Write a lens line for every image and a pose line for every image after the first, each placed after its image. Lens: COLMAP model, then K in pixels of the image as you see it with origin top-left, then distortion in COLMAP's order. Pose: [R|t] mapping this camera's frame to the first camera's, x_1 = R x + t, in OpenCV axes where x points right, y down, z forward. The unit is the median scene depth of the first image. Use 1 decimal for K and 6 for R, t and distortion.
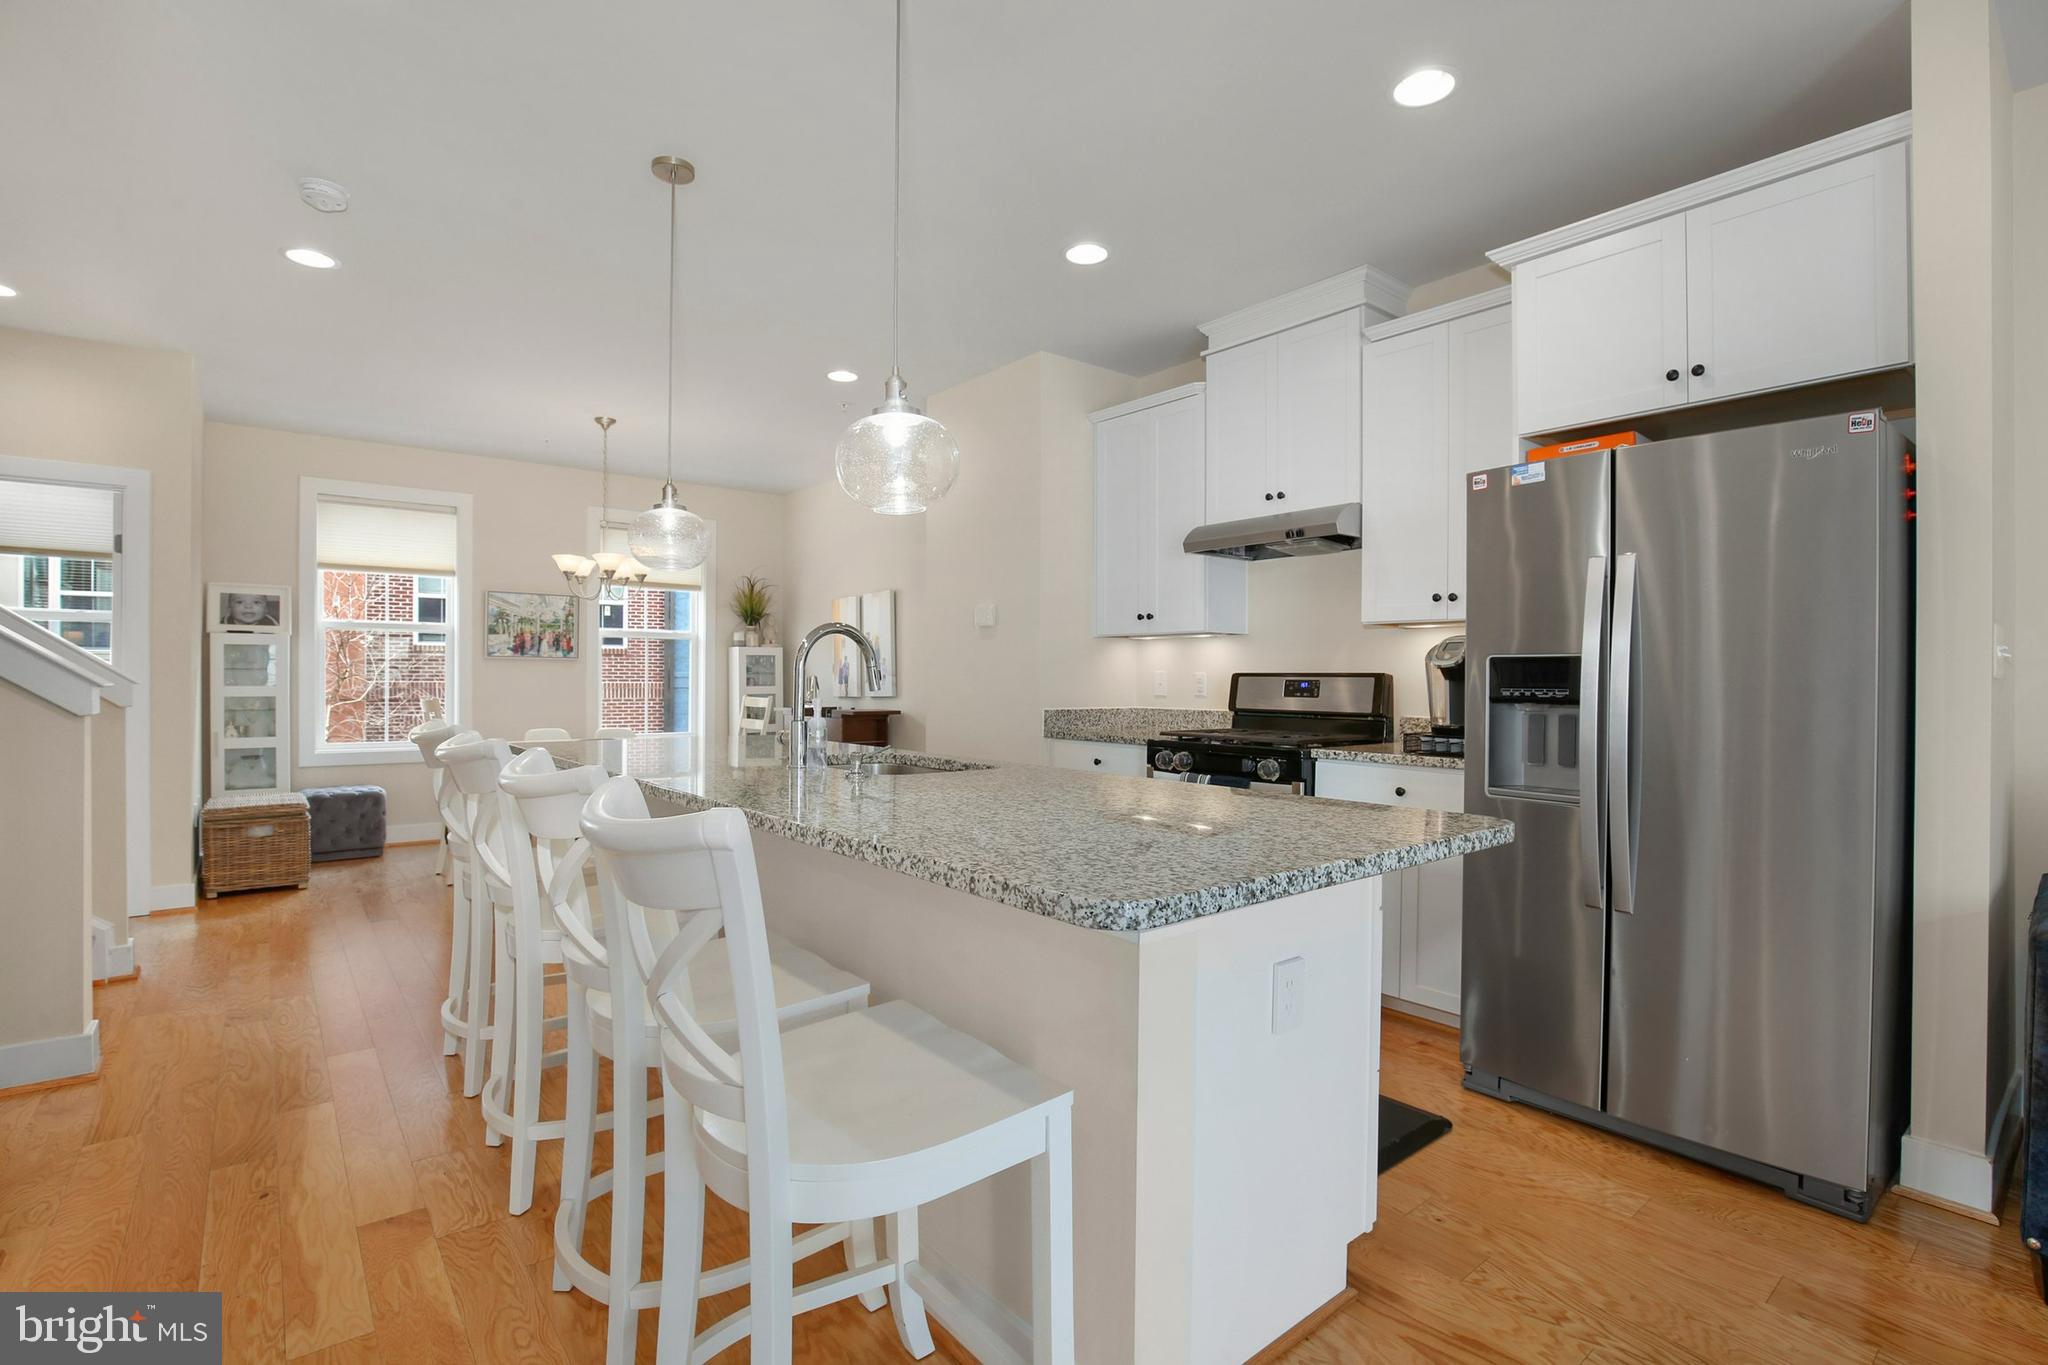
lens RADIAL K [[951.7, 0, 1020.5], [0, 951.7, 687.0], [0, 0, 1]] dist [-0.029757, -0.000670]
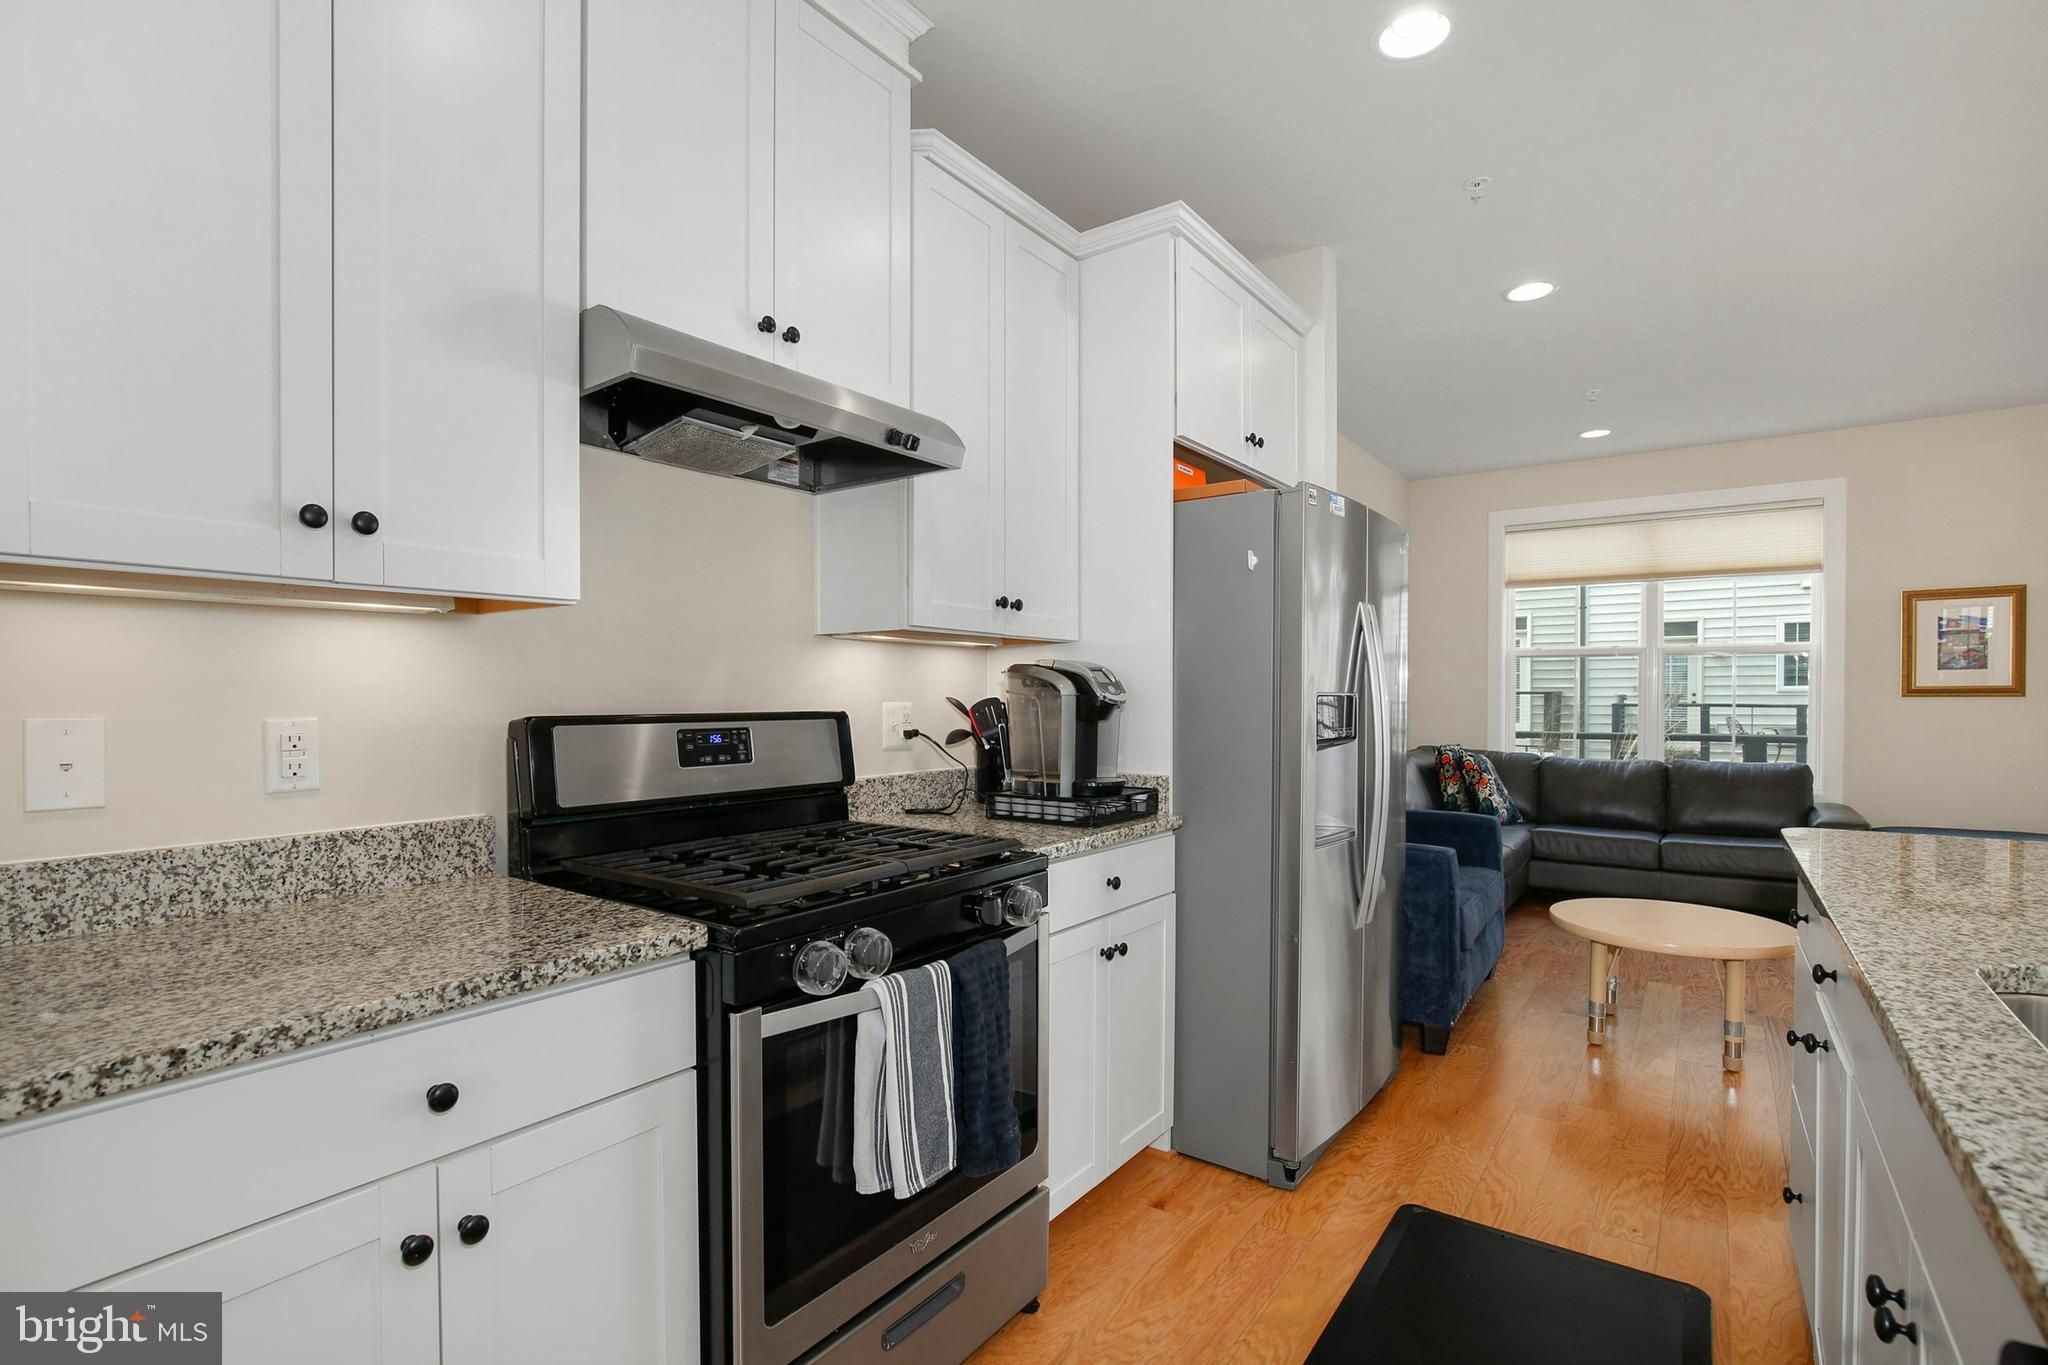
lens RADIAL K [[948.3, 0, 1013.2], [0, 948.3, 708.3], [0, 0, 1]] dist [-0.019850, 0.000262]
pose [[-0.251087, -0.019229, 0.967774, -0.133142], [0.007038, 0.999740, 0.021690, -0.017928], [-0.967939, 0.012257, -0.250886, 0.655682]]
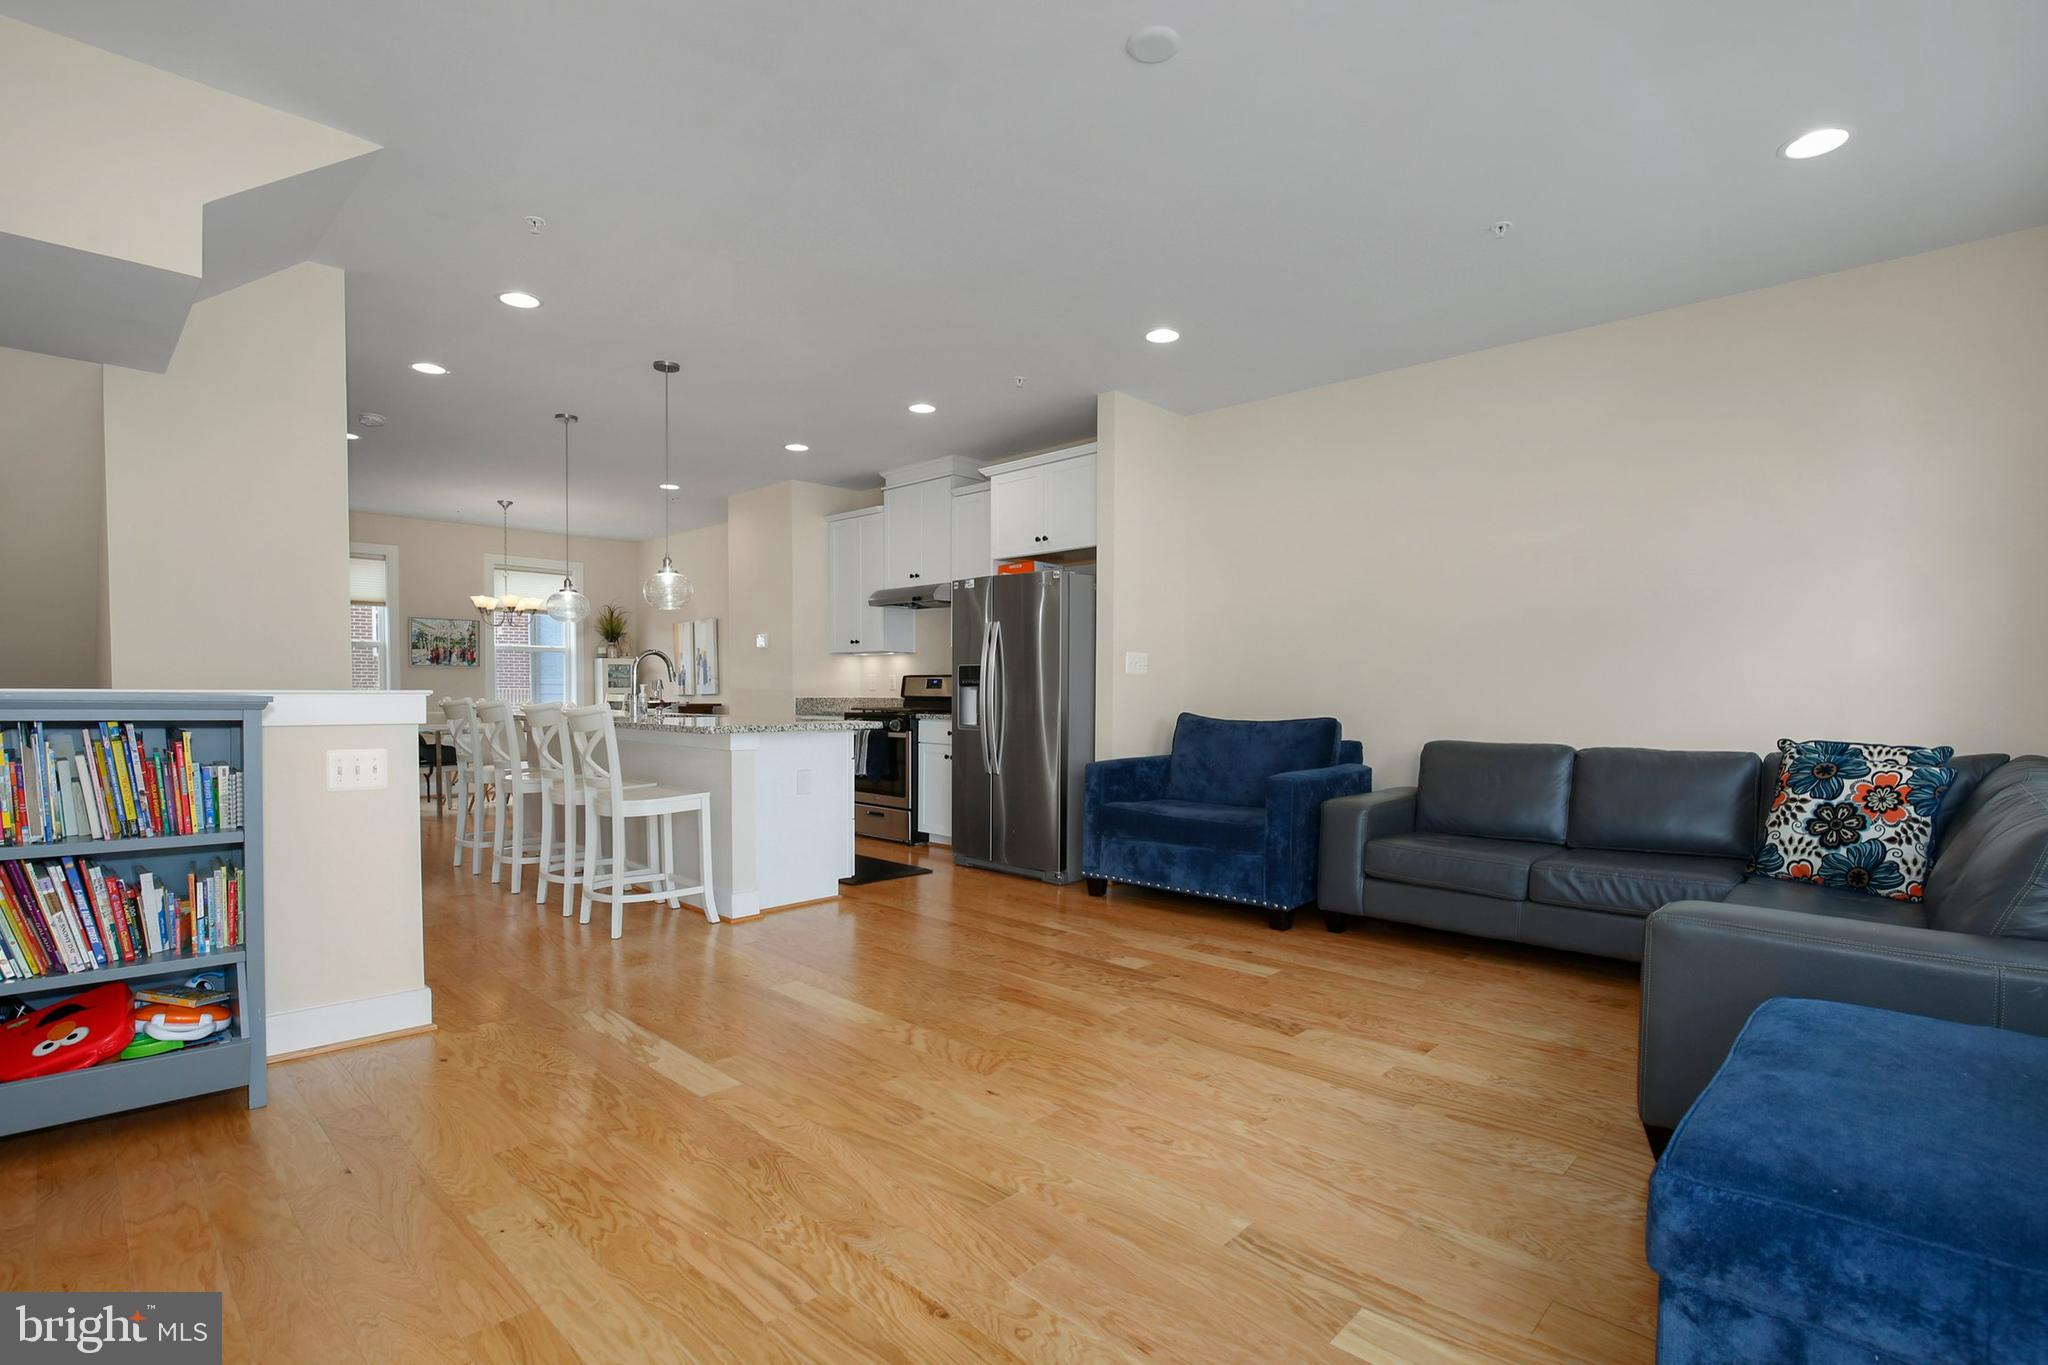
lens RADIAL K [[965.4, 0, 1014.5], [0, 965.4, 723.0], [0, 0, 1]] dist [-0.027355, 0.000350]
pose [[0.992804, -0.005131, 0.119640, 0.154263], [0.001933, 0.999638, 0.026831, 0.017915], [-0.119734, -0.026407, 0.992455, -0.544109]]
